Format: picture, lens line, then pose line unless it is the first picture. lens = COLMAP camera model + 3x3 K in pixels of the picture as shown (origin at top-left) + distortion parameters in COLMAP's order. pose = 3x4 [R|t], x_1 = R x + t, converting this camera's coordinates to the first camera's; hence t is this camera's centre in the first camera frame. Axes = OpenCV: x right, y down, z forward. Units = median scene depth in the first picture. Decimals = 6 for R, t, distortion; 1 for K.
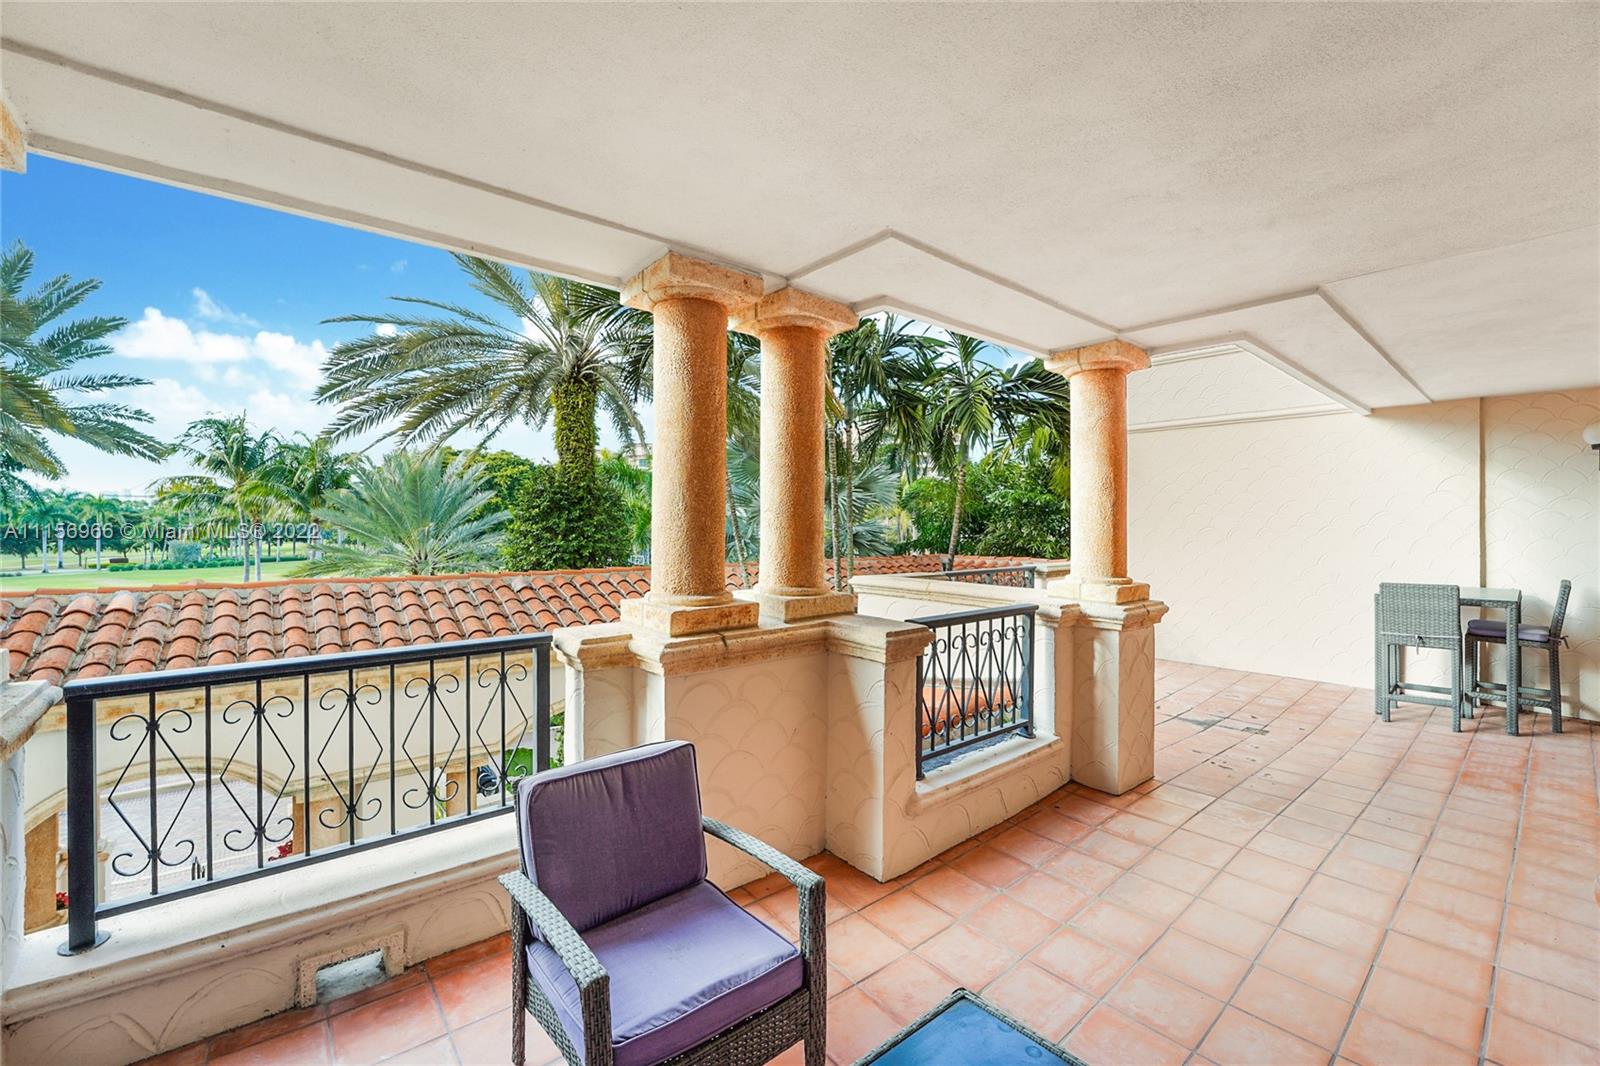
lens RADIAL K [[666.7, 0, 804.7], [0, 666.7, 526.0], [0, 0, 1]] dist [-0.000754, -0.000168]
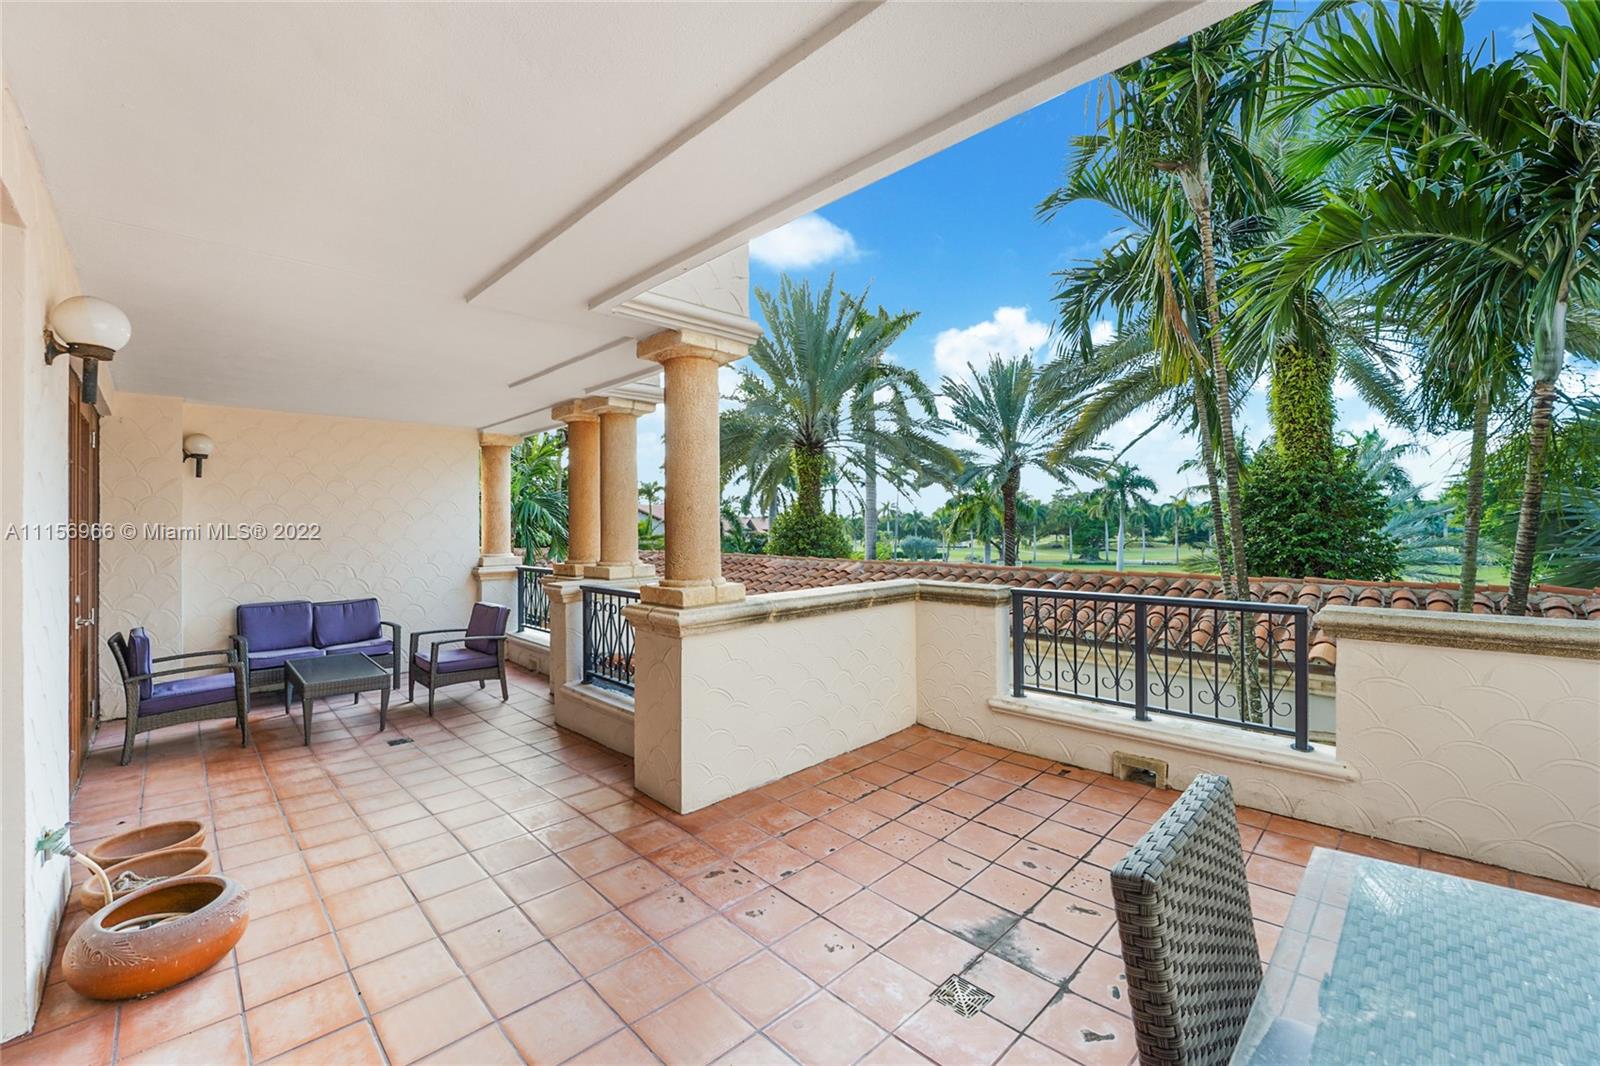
lens RADIAL K [[666.7, 0, 804.7], [0, 666.7, 526.0], [0, 0, 1]] dist [-0.000754, -0.000168]
pose [[0.058230, -0.003191, -0.998298, 1.632575], [0.003199, 0.999990, -0.003010, 0.004499], [0.998298, -0.003018, 0.058240, 1.296731]]
